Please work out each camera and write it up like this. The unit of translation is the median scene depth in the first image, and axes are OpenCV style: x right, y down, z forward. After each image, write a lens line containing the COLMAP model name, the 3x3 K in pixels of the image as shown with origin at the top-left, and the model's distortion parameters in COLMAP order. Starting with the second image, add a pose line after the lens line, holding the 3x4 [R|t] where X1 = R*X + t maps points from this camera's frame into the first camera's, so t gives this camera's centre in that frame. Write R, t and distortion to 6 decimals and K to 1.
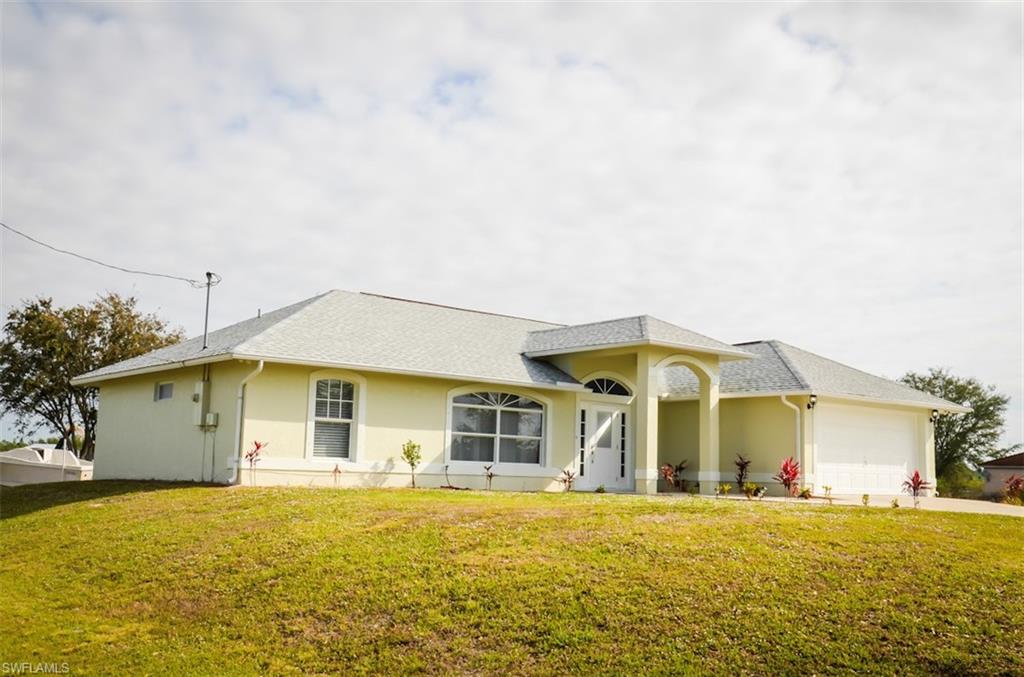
lens RADIAL K [[1138.0, 0, 514.1], [0, 1138.0, 340.4], [0, 0, 1]] dist [-0.005467, 0.000000]
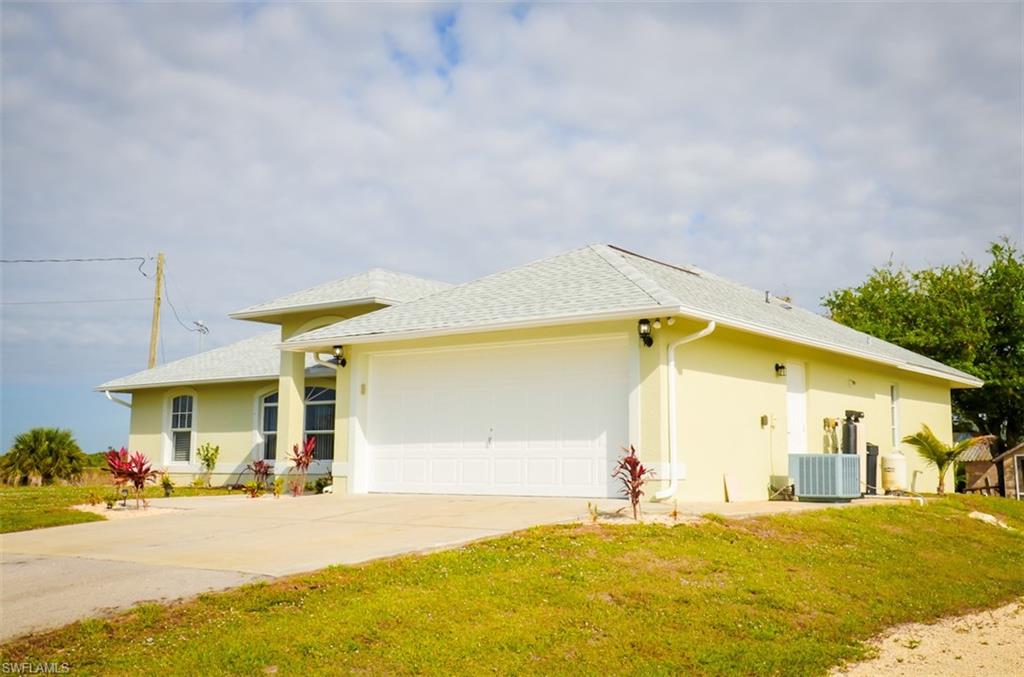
lens RADIAL K [[1138.0, 0, 518.8], [0, 1138.0, 338.6], [0, 0, 1]] dist [-0.005467, 0.000000]
pose [[0.210267, -0.136856, -0.968018, 0.952599], [0.117151, 0.986546, -0.114029, 0.135970], [0.970600, -0.089427, 0.223471, 0.970309]]
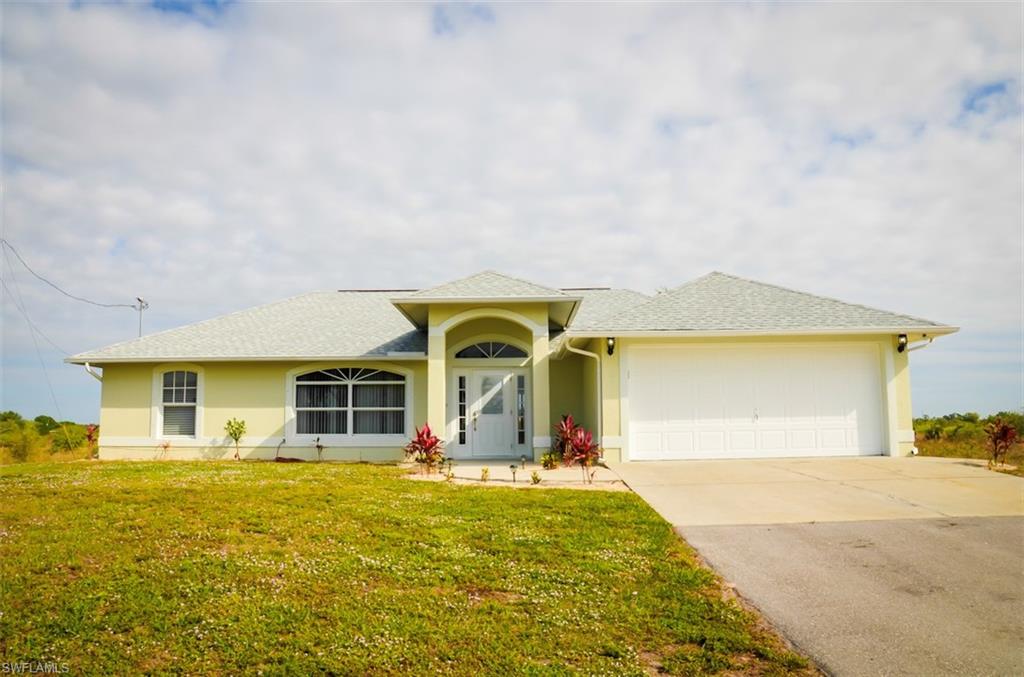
lens RADIAL K [[799.4, 0, 512.3], [0, 799.4, 338.8], [0, 0, 1]] dist [-0.140639, 0.097306]
pose [[0.745542, -0.110742, -0.657193, 0.590096], [0.108807, 0.993093, -0.043909, 0.068081], [0.657516, -0.038772, 0.752442, 0.547629]]
